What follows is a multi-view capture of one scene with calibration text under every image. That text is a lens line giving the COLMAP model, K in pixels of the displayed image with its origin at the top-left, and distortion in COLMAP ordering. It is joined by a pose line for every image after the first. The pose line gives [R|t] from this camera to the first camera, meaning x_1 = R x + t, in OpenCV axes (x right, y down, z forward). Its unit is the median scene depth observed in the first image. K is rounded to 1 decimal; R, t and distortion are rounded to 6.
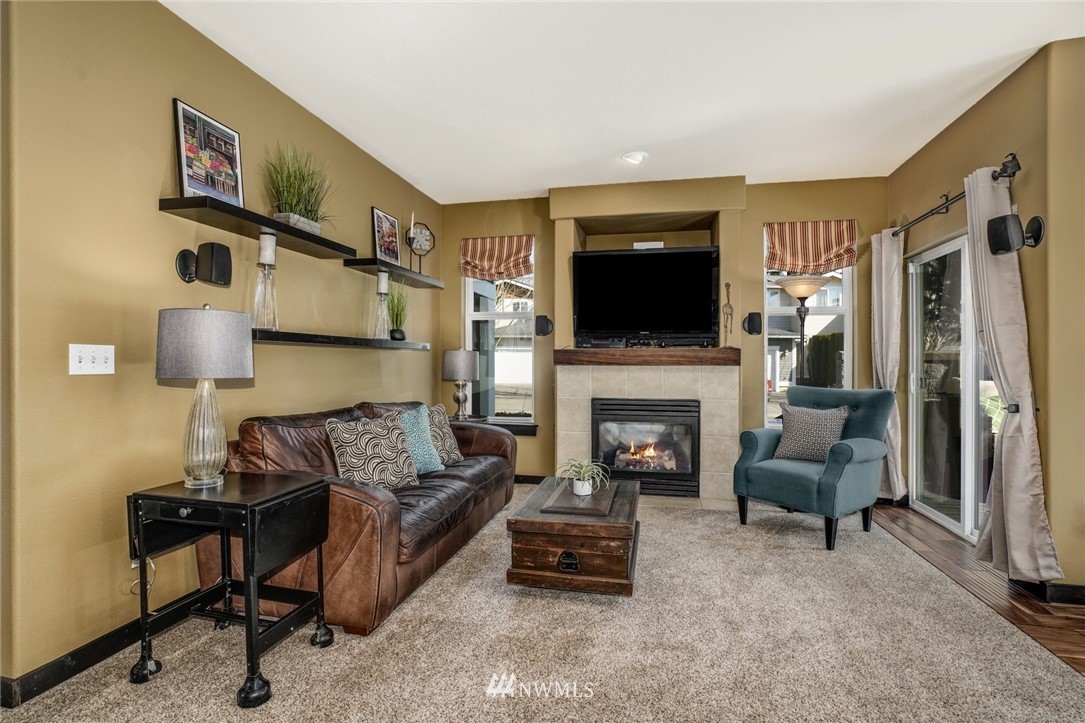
lens RADIAL K [[525.7, 0, 536.5], [0, 525.7, 348.8], [0, 0, 1]] dist [-0.058460, 0.022725]
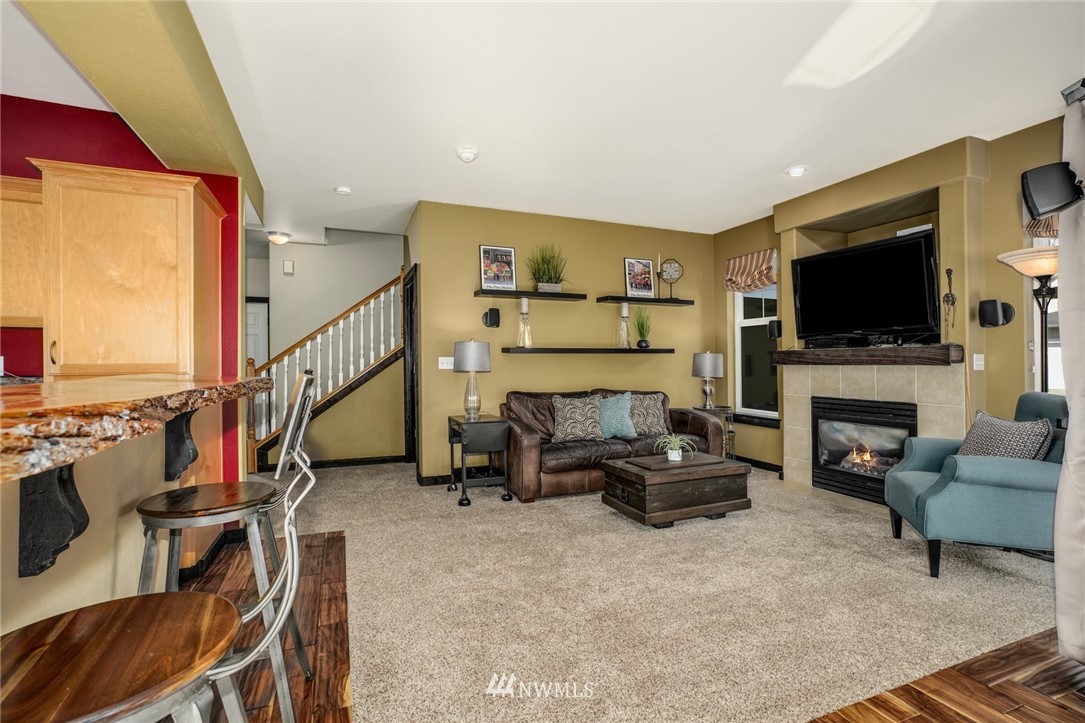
lens RADIAL K [[505.1, 0, 528.5], [0, 505.1, 334.7], [0, 0, 1]] dist [-0.001073, 0.000983]
pose [[0.566729, -0.050191, -0.822374, 0.664838], [0.026216, 0.998736, -0.042889, -0.000522], [0.823487, 0.002747, 0.567329, -0.038992]]
